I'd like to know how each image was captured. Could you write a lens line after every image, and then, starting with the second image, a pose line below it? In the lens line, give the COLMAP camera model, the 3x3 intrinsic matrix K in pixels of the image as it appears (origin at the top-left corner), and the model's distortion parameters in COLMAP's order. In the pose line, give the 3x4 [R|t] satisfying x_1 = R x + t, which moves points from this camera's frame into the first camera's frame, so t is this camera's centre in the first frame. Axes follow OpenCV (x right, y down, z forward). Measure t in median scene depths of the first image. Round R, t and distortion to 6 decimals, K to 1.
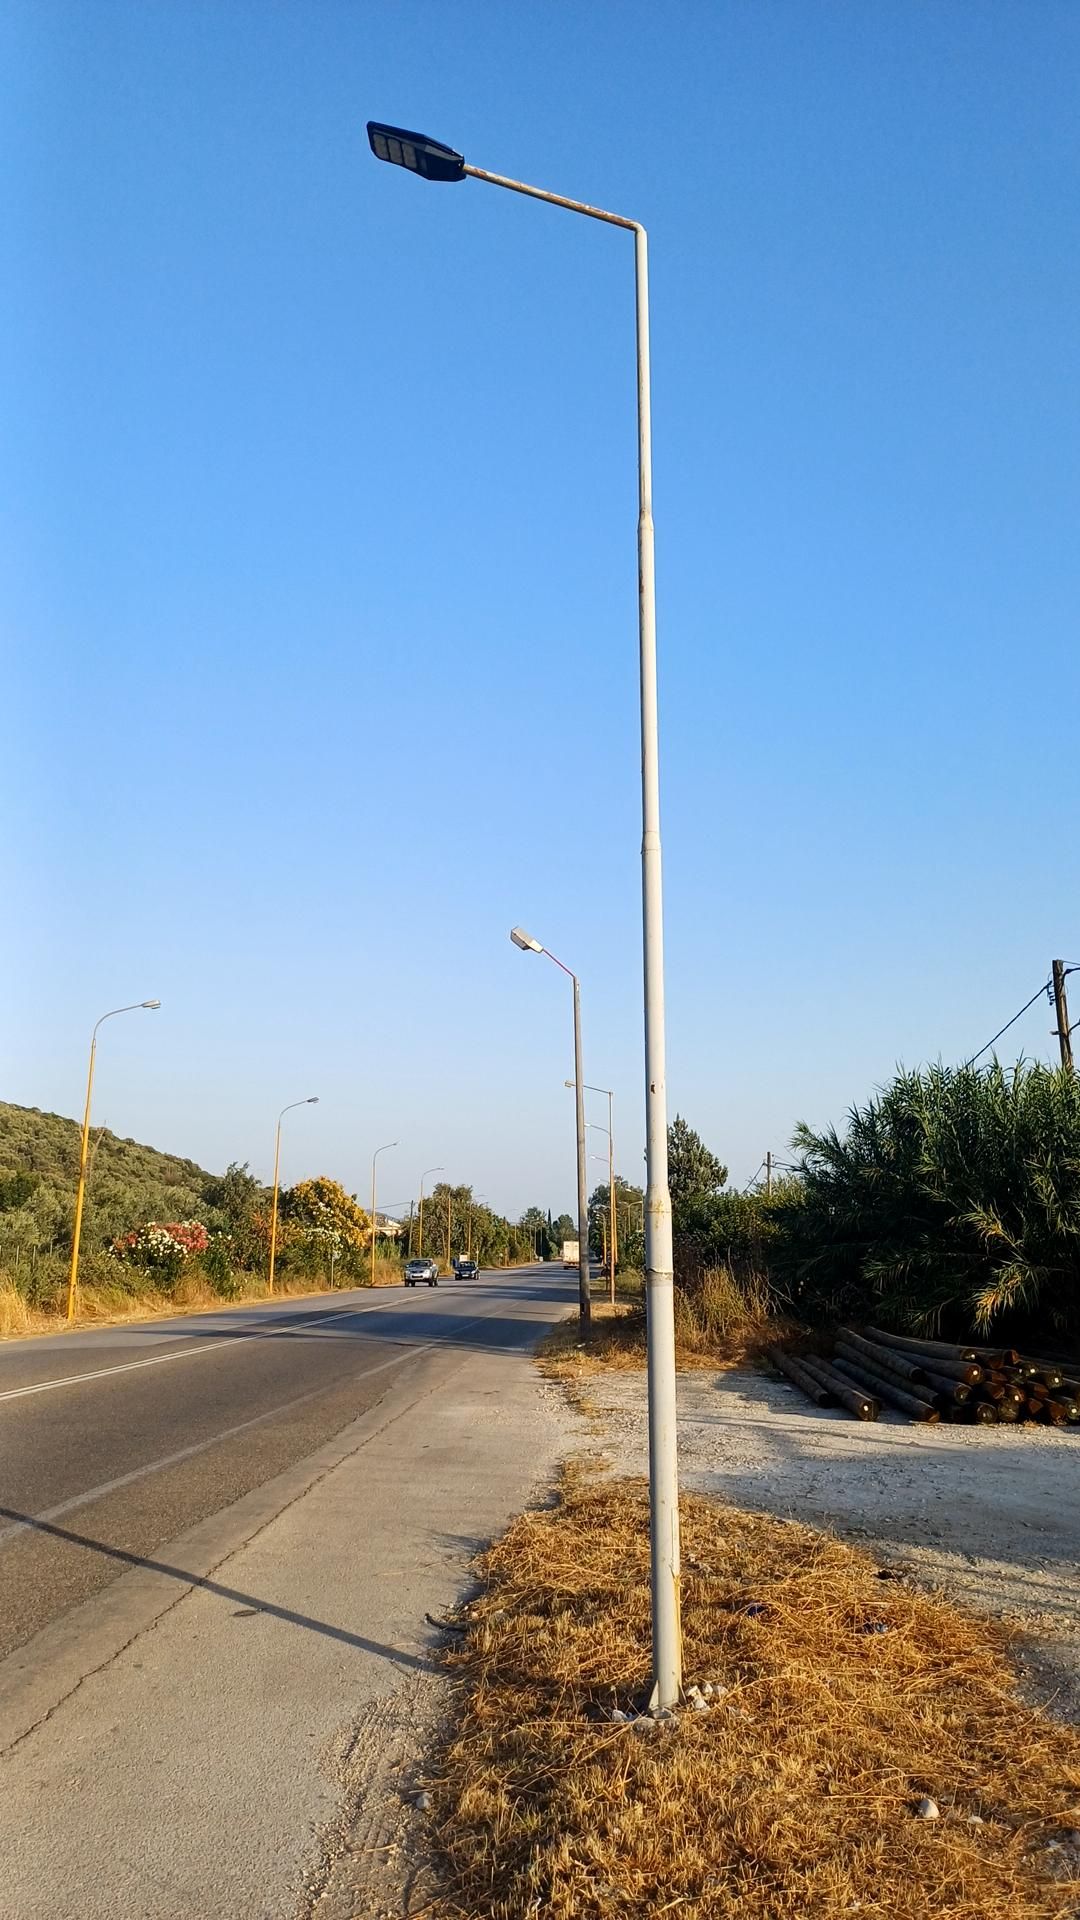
lens RADIAL K [[1369.6, 0, 498.6], [0, 1369.6, 958.4], [0, 0, 1]] dist [0.005766, -0.000725]
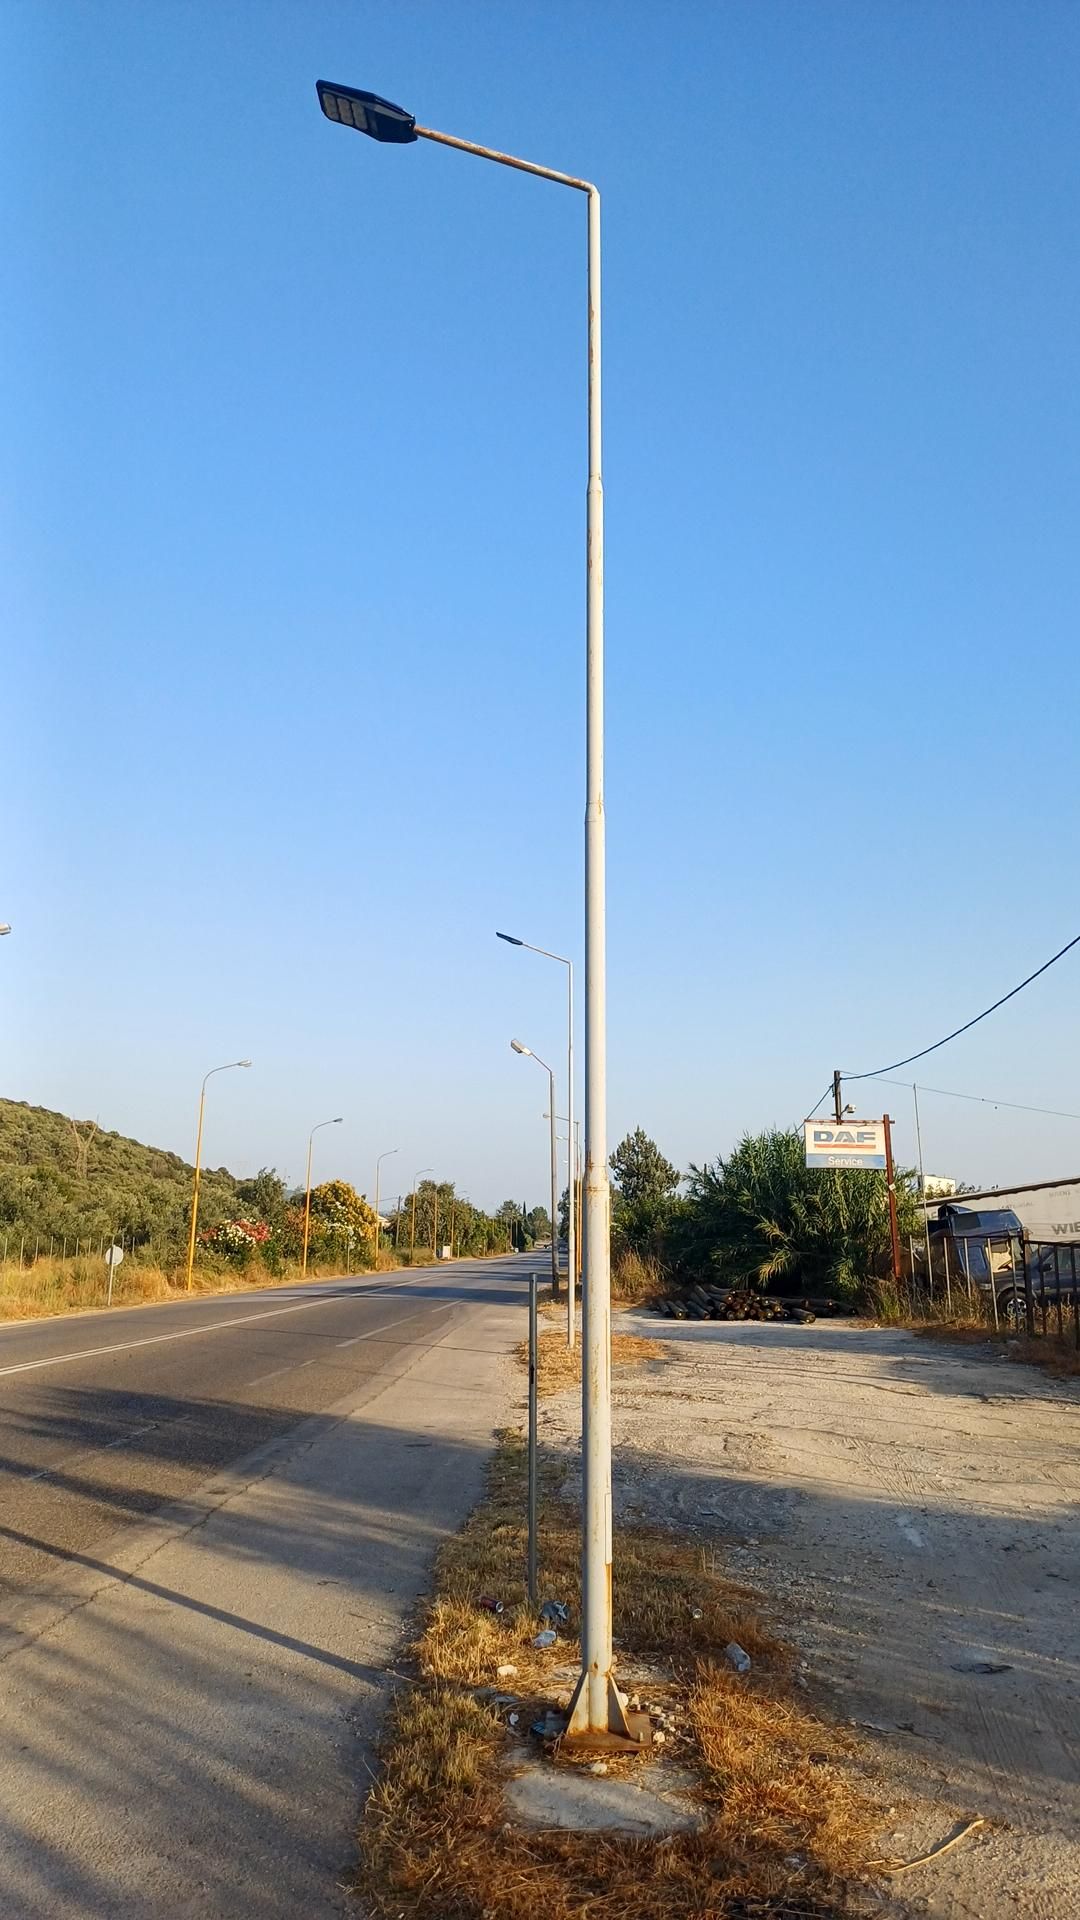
lens RADIAL K [[1397.4, 0, 540.0], [0, 1397.4, 960.0], [0, 0, 1]] dist [0.000267, 0.000338]
pose [[0.998830, 0.011863, 0.046888, -0.013130], [-0.012377, 0.999866, 0.010694, -0.050181], [-0.046755, -0.011262, 0.998843, -0.234127]]
